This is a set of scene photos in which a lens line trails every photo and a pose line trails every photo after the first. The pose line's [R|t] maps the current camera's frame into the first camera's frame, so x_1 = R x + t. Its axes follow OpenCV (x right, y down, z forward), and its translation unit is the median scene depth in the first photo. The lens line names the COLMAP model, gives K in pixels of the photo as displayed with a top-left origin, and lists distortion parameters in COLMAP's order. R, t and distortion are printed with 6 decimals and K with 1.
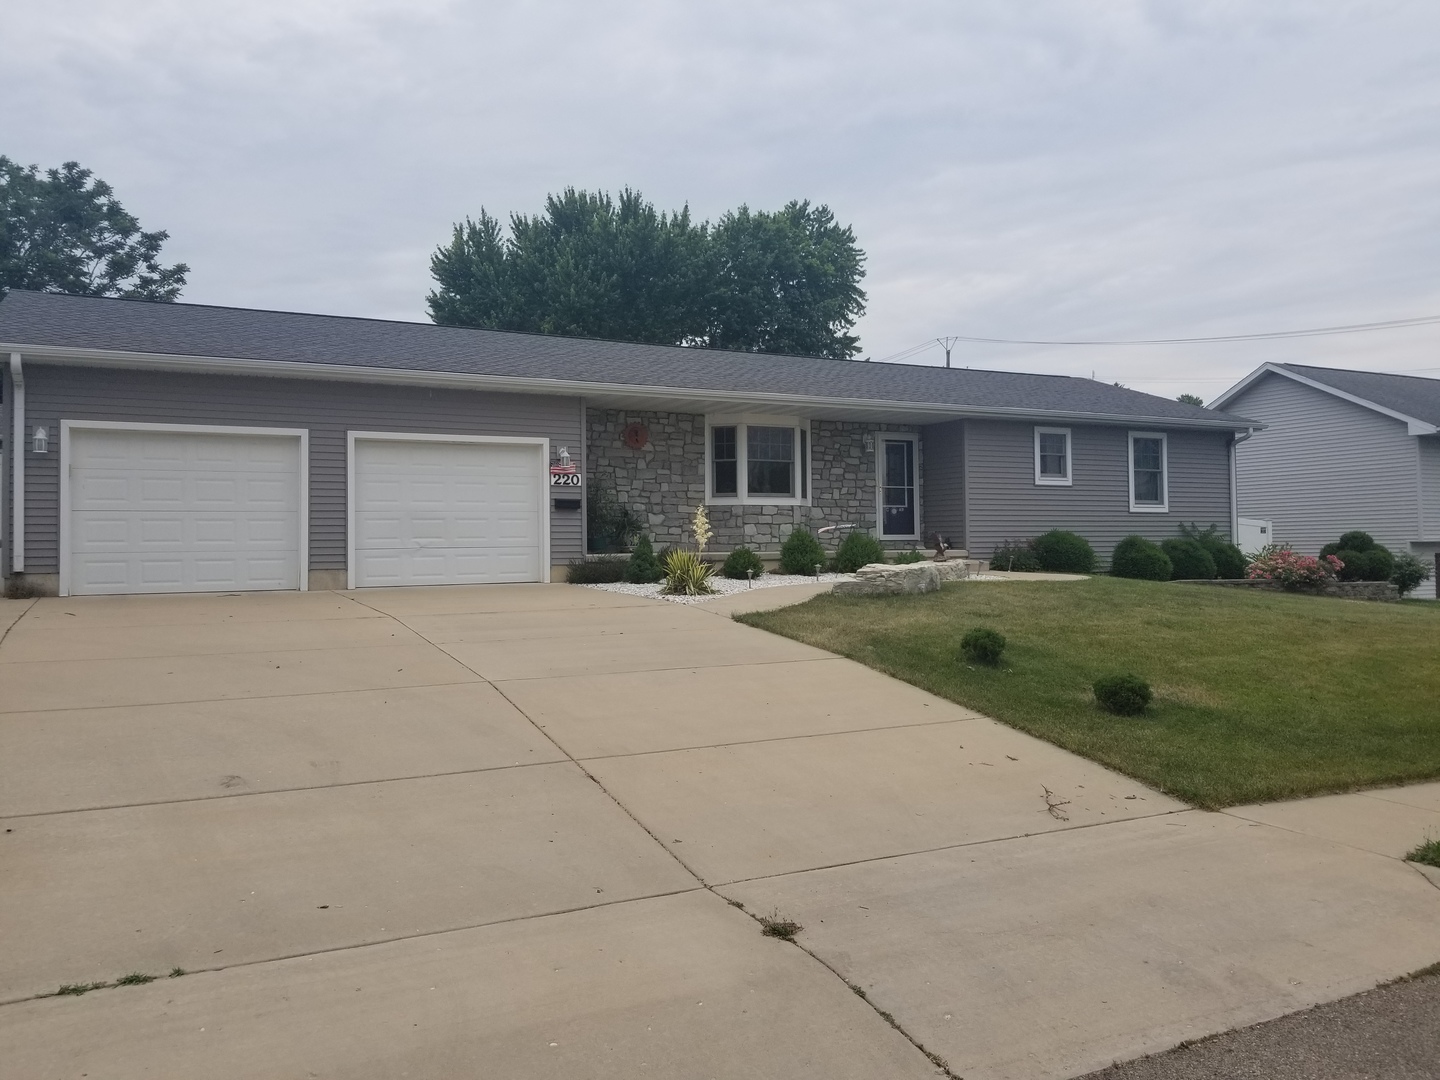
lens RADIAL K [[1114.7, 0, 704.3], [0, 1114.7, 518.9], [0, 0, 1]] dist [0.073495, -0.118280]
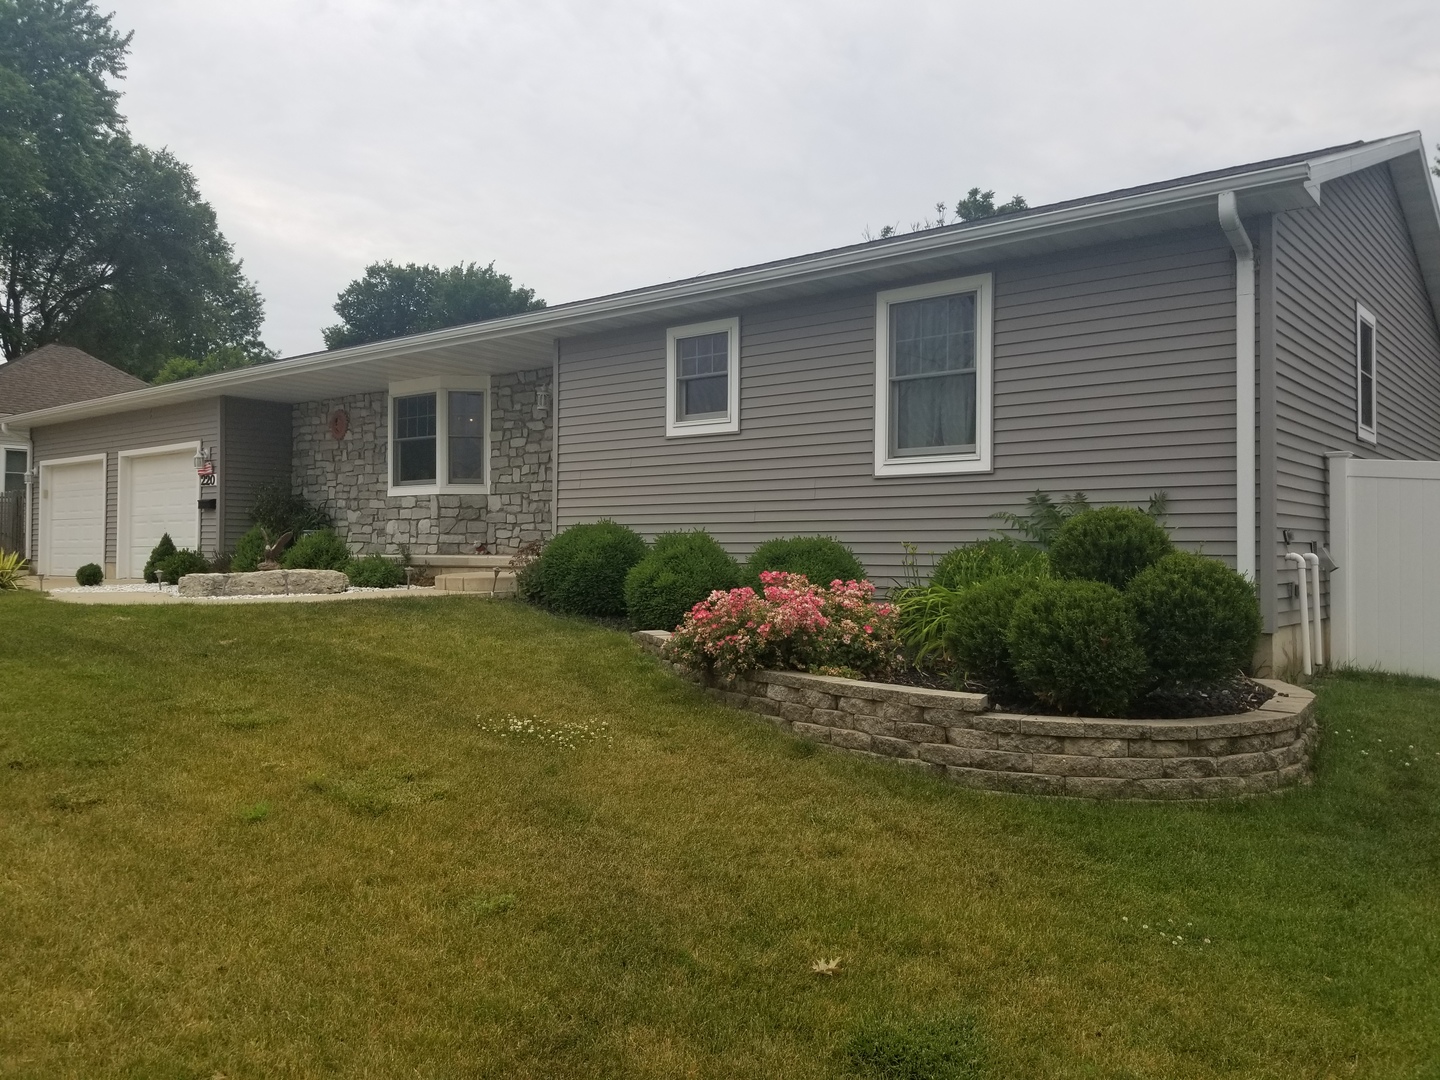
lens RADIAL K [[1114.7, 0, 711.1], [0, 1114.7, 536.8], [0, 0, 1]] dist [0.073495, -0.118280]
pose [[0.399532, -0.001747, -0.916718, 0.823591], [0.016395, 0.999852, 0.005240, 0.015291], [0.916573, -0.017123, 0.399501, 0.837191]]
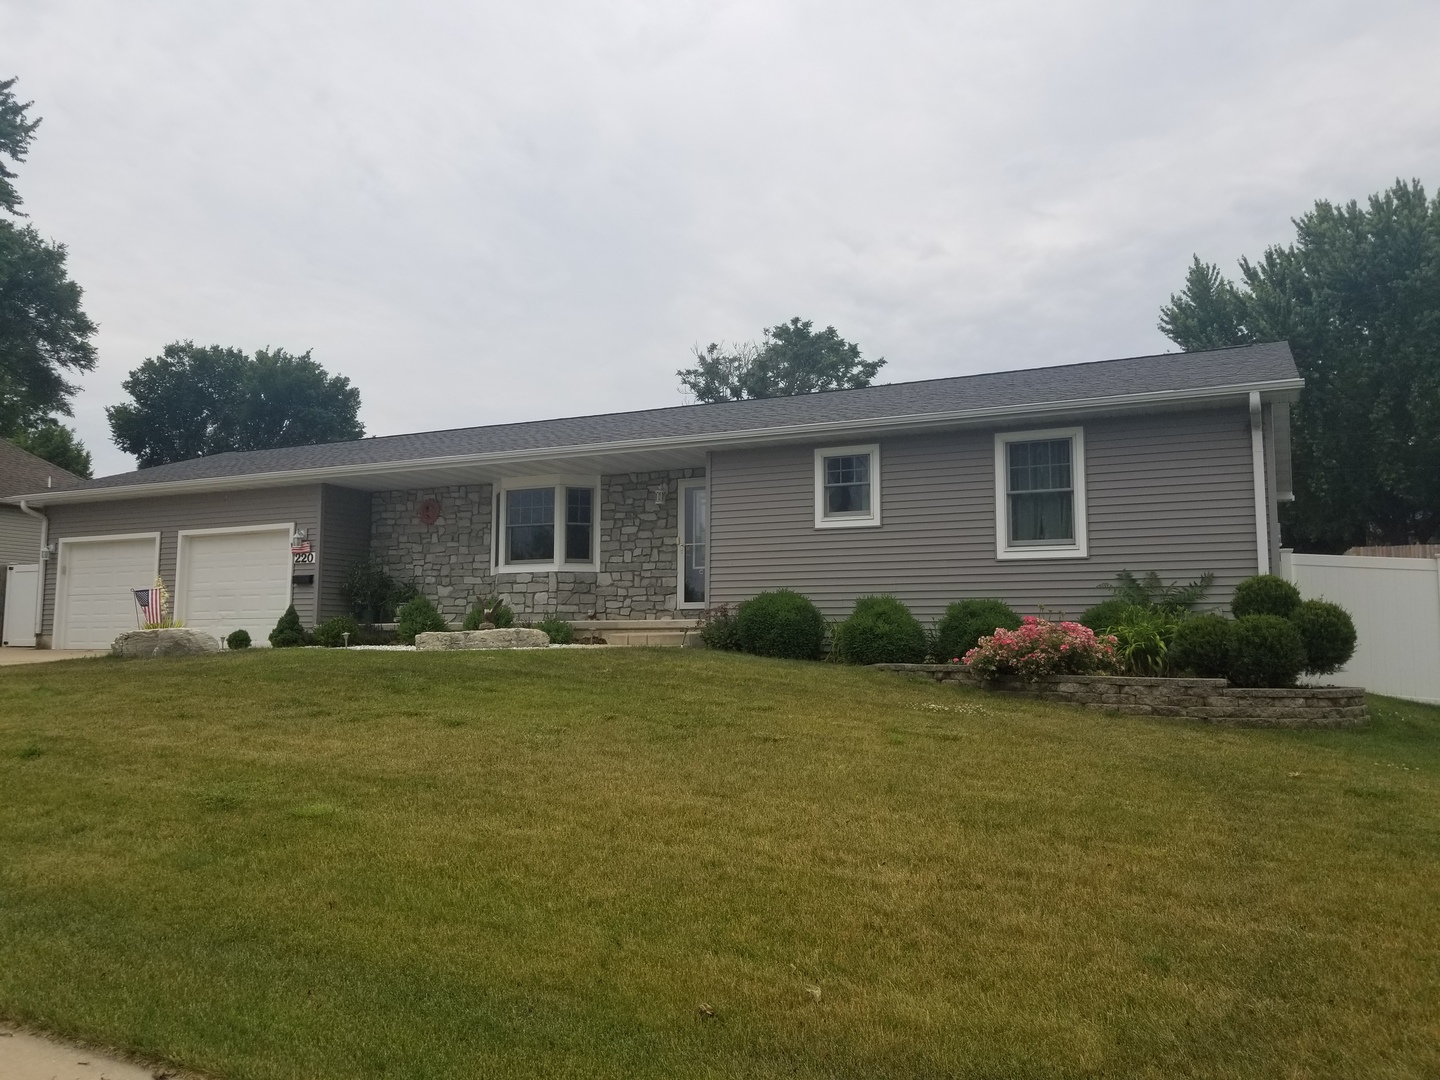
lens RADIAL K [[1114.7, 0, 721.8], [0, 1114.7, 515.1], [0, 0, 1]] dist [0.073495, -0.118280]
pose [[0.601298, -0.083287, -0.794672, 0.862983], [0.013167, 0.995450, -0.094367, 0.028886], [0.798916, 0.046279, 0.599659, 0.540995]]
